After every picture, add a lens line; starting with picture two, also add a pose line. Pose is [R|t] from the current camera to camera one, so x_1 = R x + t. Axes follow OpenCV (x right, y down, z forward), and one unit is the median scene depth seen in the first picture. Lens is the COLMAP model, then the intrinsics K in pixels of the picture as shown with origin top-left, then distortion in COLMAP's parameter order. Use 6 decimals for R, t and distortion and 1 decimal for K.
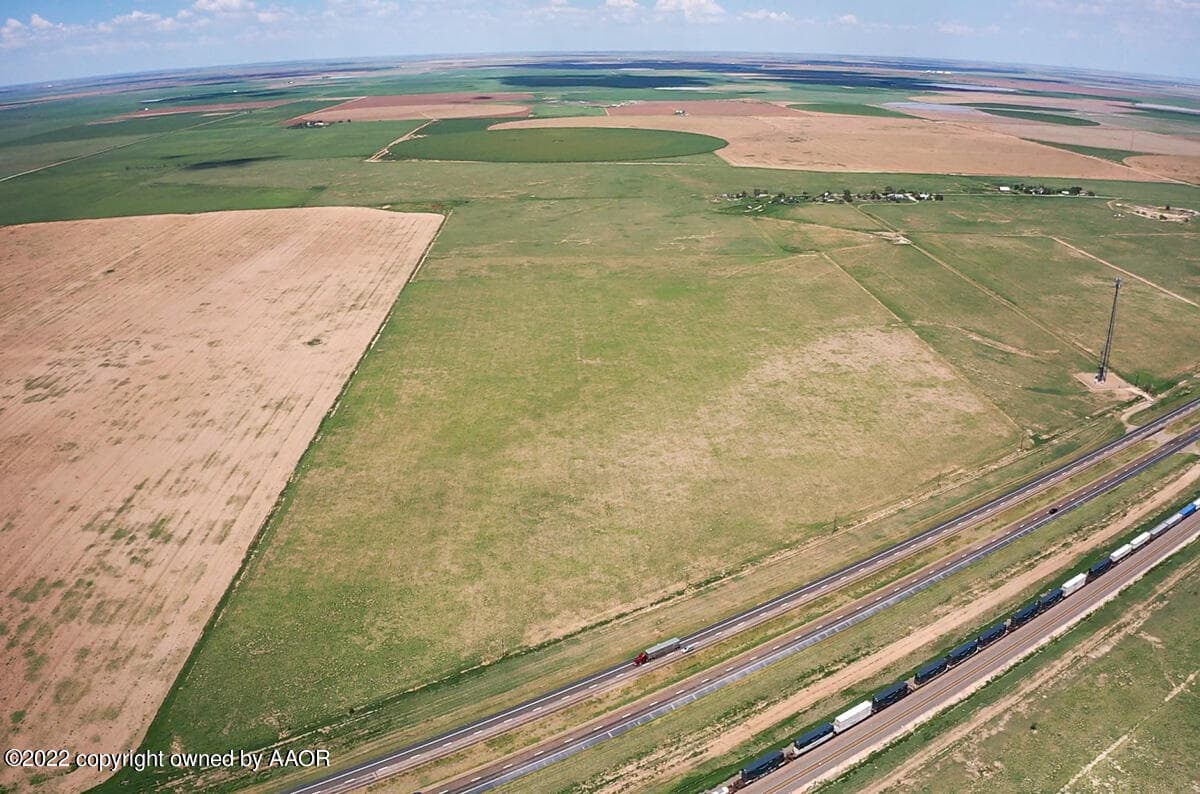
lens RADIAL K [[931.2, 0, 600.0], [0, 931.2, 397.0], [0, 0, 1]] dist [-0.186943, 0.022567]
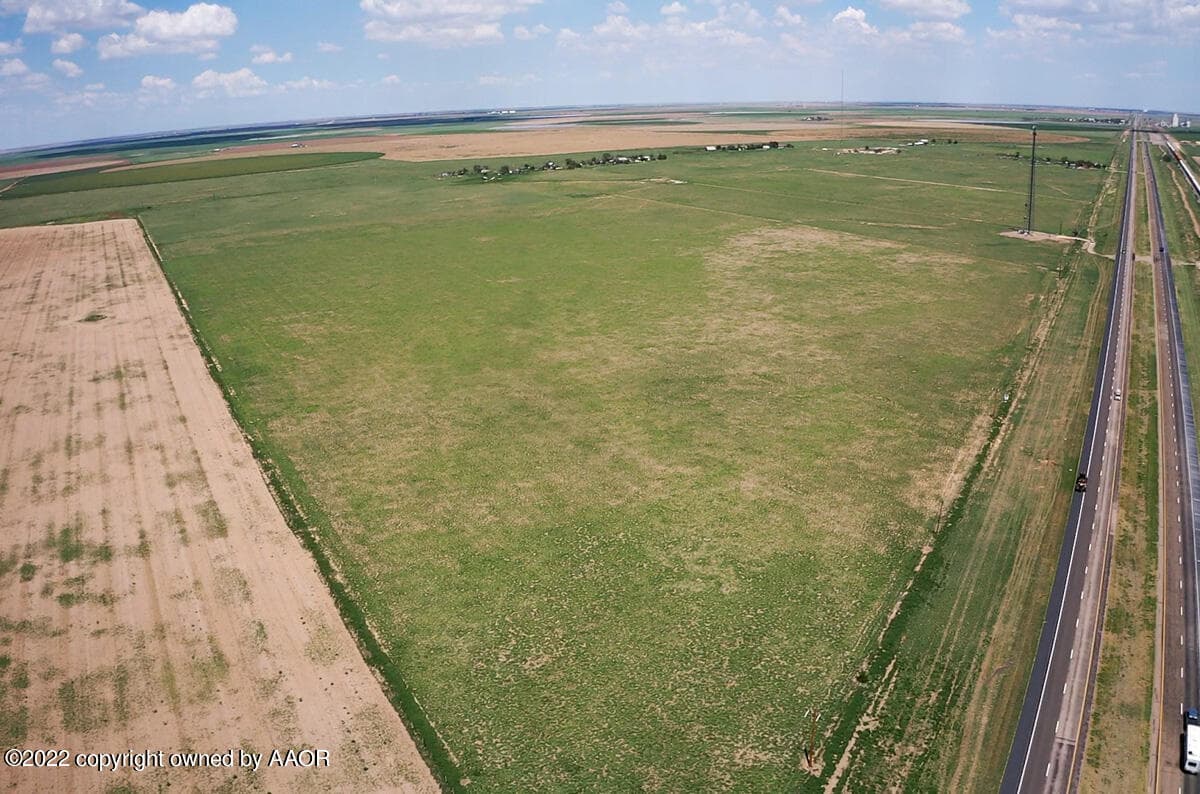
lens RADIAL K [[931.2, 0, 600.0], [0, 931.2, 397.0], [0, 0, 1]] dist [-0.186943, 0.022567]
pose [[0.893859, -0.157031, 0.419948, -0.426669], [0.183361, 0.982781, -0.022793, 0.134119], [-0.409138, 0.097376, 0.907262, 0.434926]]
